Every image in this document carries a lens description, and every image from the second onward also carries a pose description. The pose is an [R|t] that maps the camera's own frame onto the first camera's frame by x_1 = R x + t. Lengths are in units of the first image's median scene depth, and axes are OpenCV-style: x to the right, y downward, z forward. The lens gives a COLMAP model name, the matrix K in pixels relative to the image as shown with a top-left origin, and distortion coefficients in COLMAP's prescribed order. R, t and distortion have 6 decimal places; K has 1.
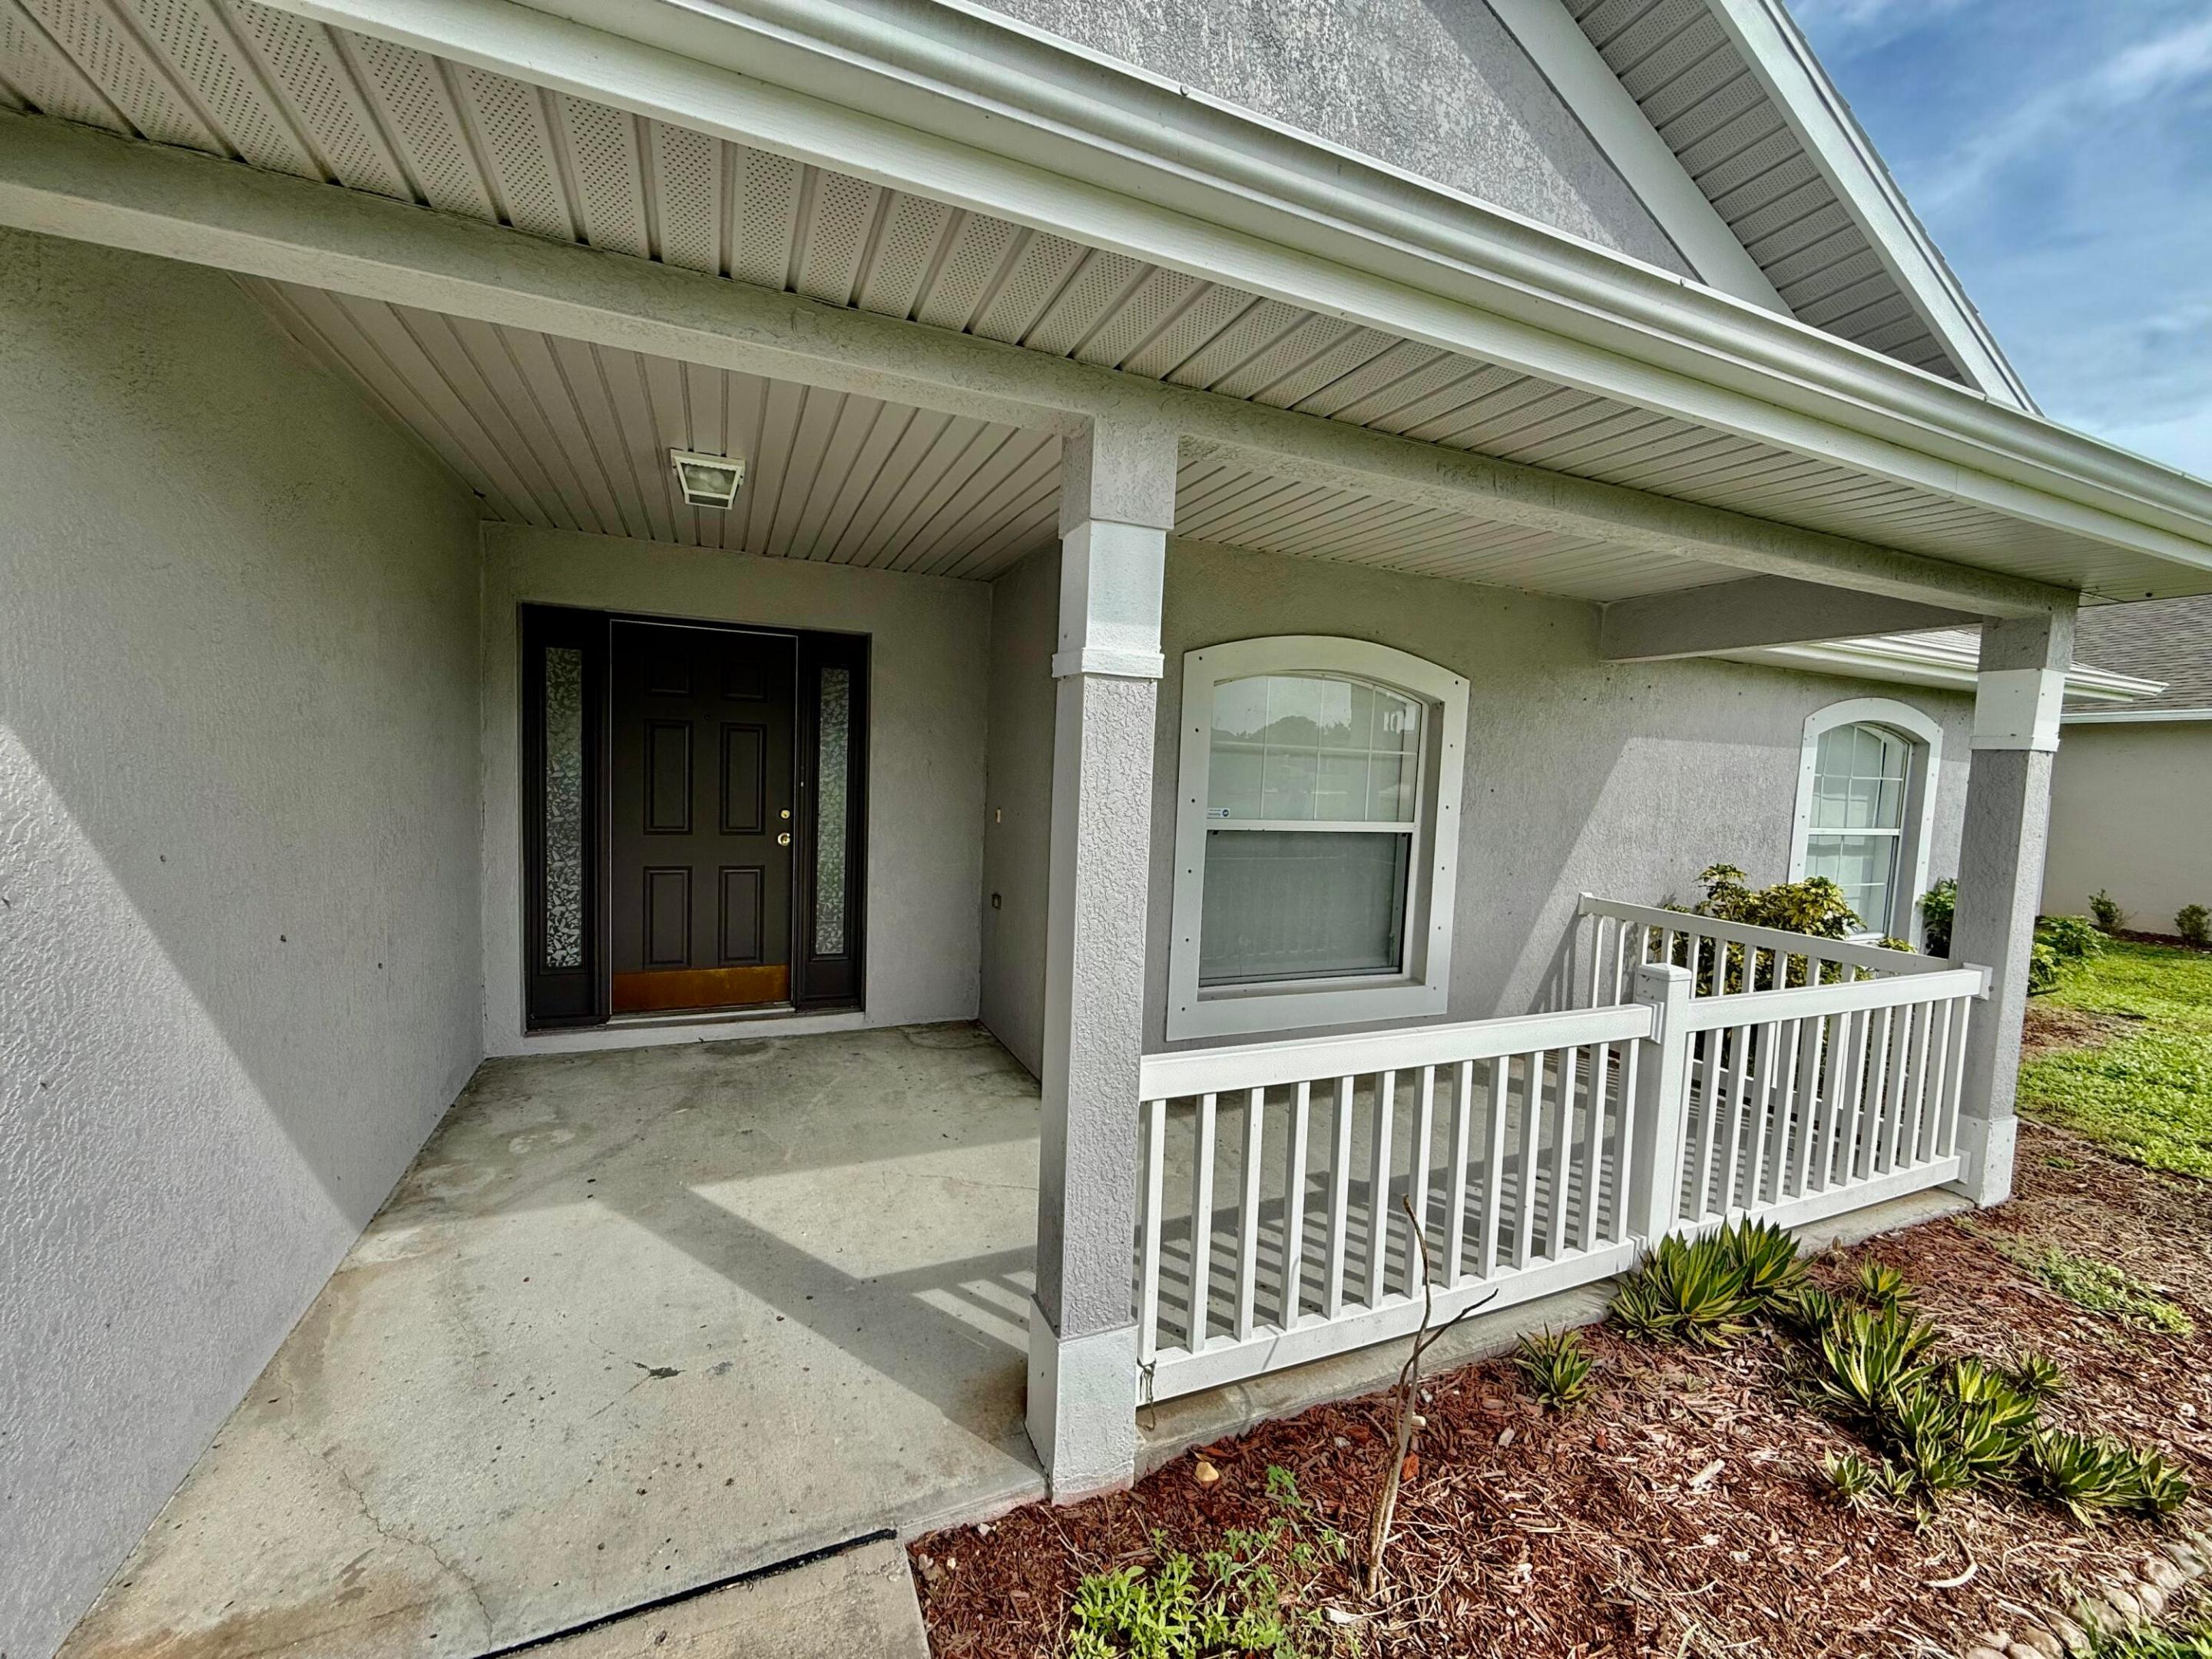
lens RADIAL K [[887.1, 0, 1106.0], [0, 887.1, 829.5], [0, 0, 1]] dist [0.005701, -0.000453]
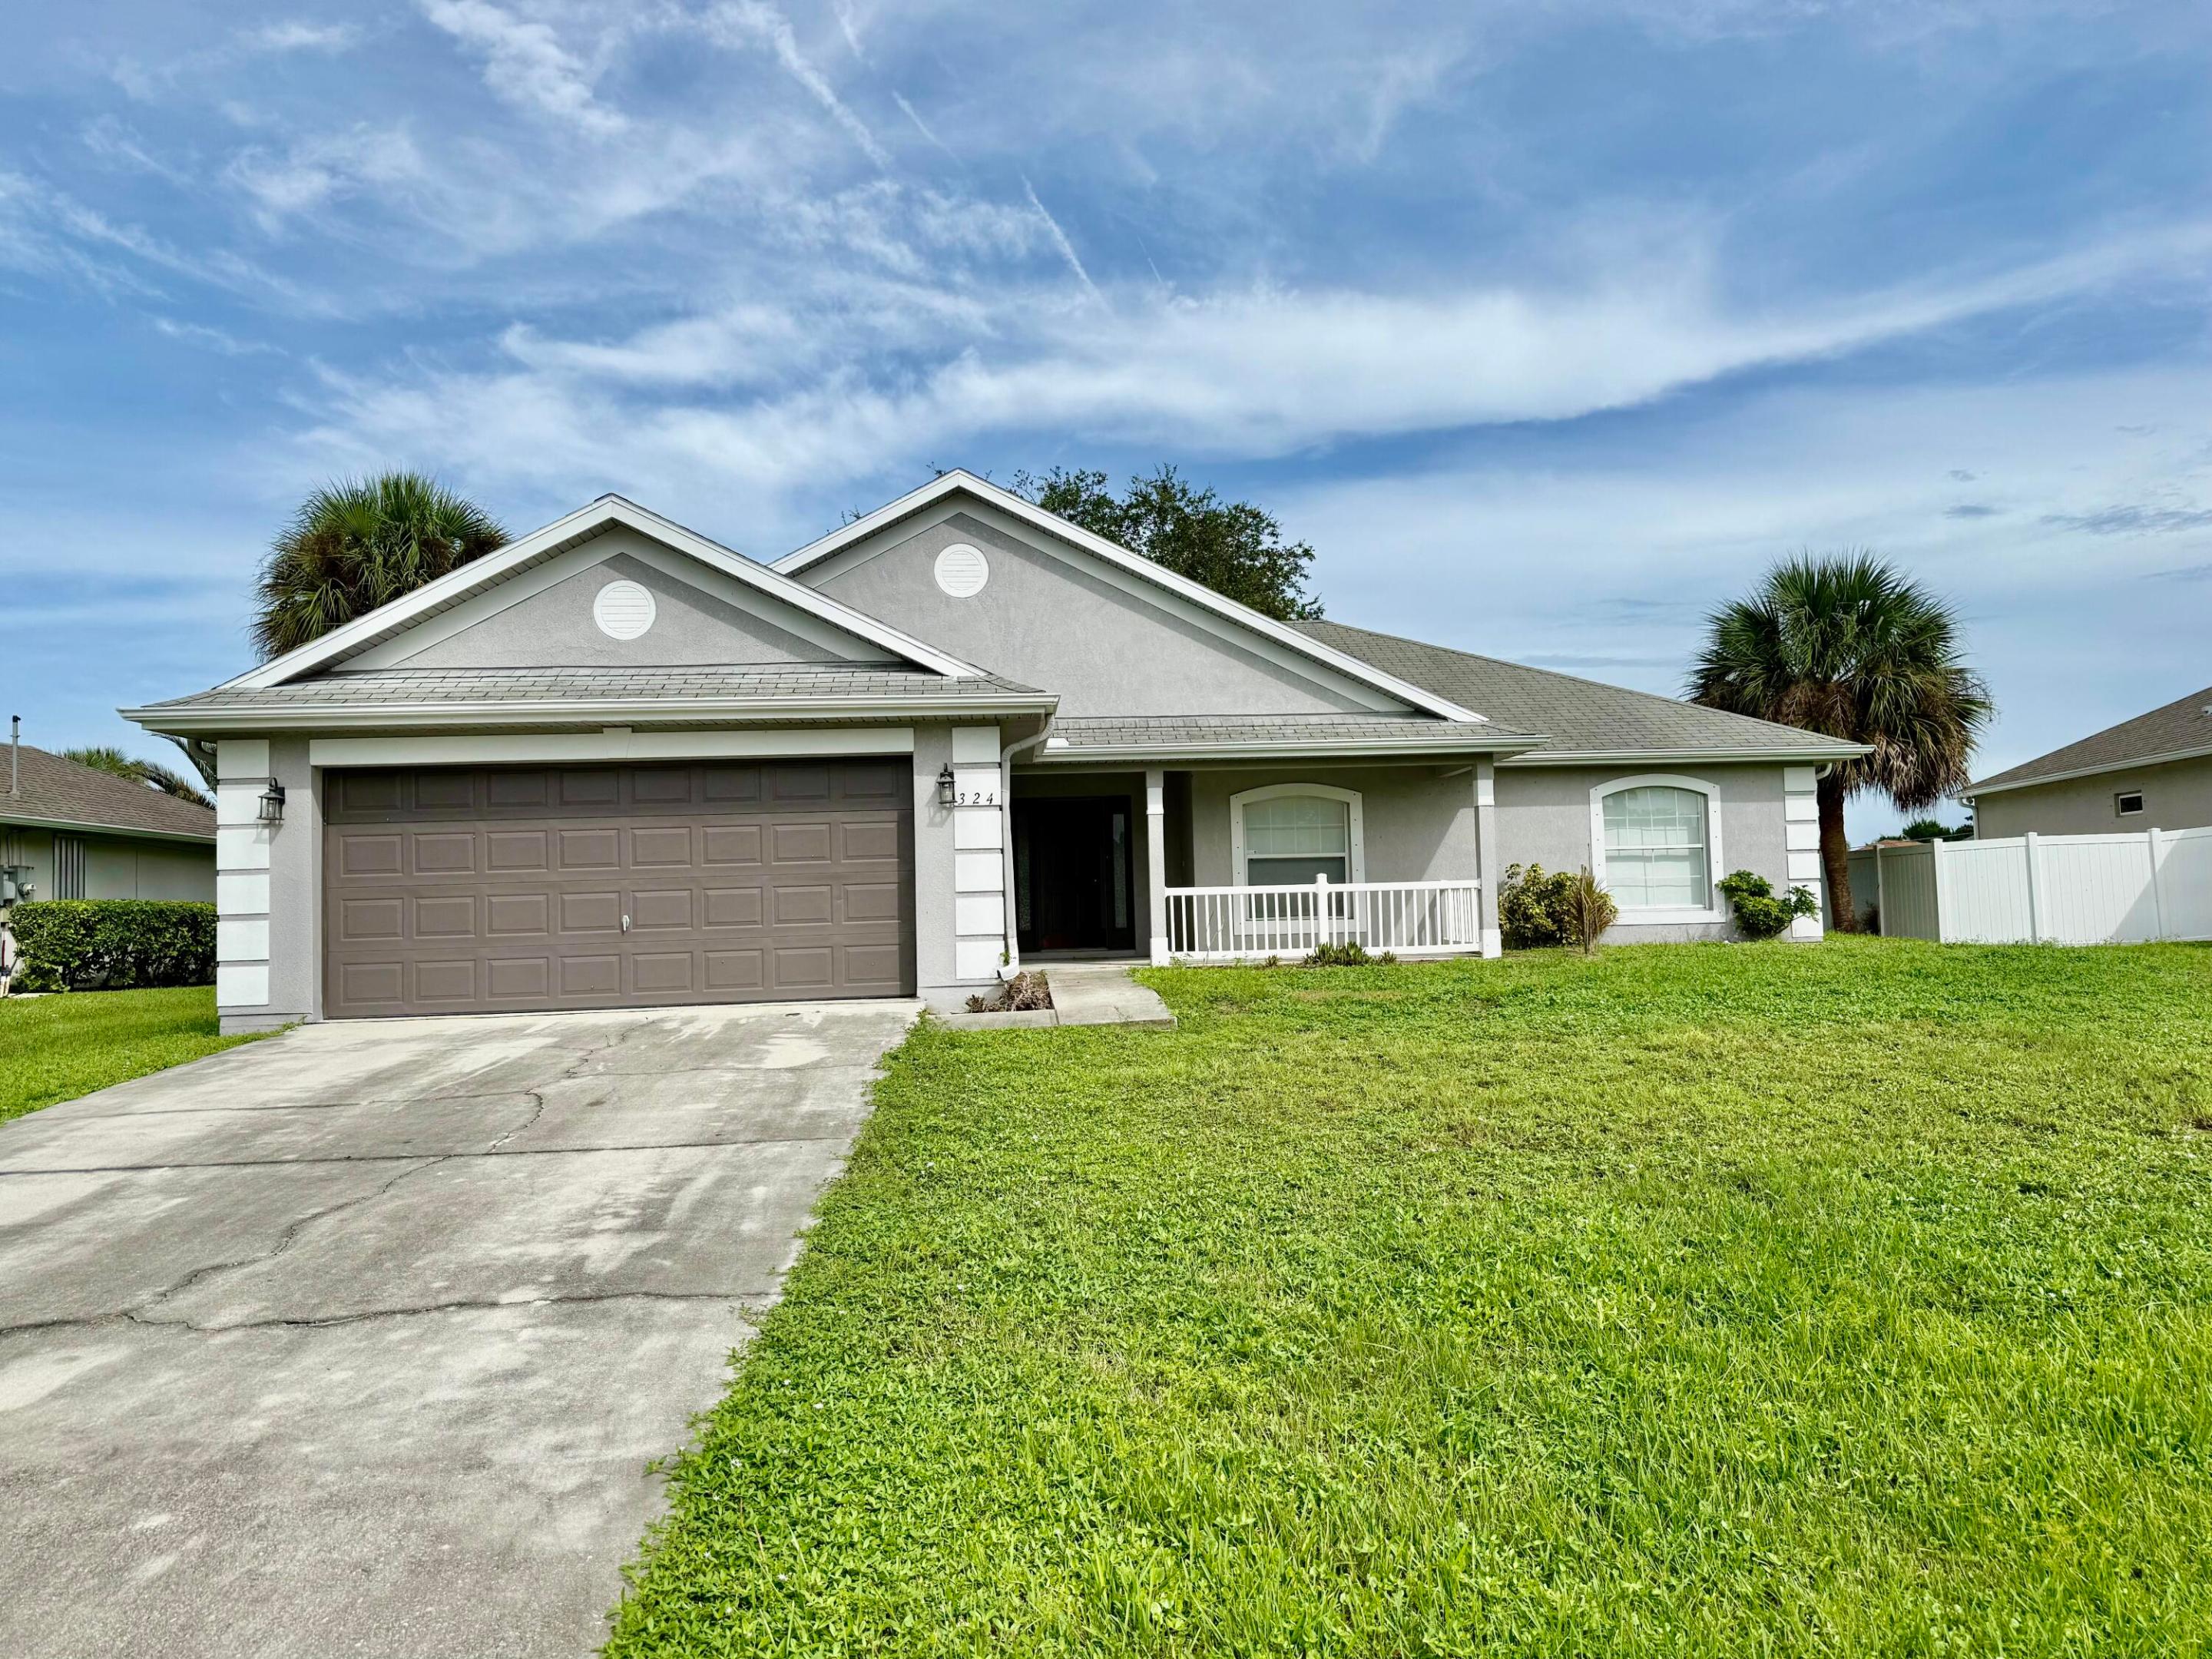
lens RADIAL K [[1544.5, 0, 1106.0], [0, 1544.5, 829.5], [0, 0, 1]] dist [0.000020, -0.000017]
pose [[0.937547, -0.085315, -0.337235, 1.235523], [0.041475, 0.989958, -0.135139, 0.500606], [0.345378, 0.112712, 0.931671, -3.356379]]
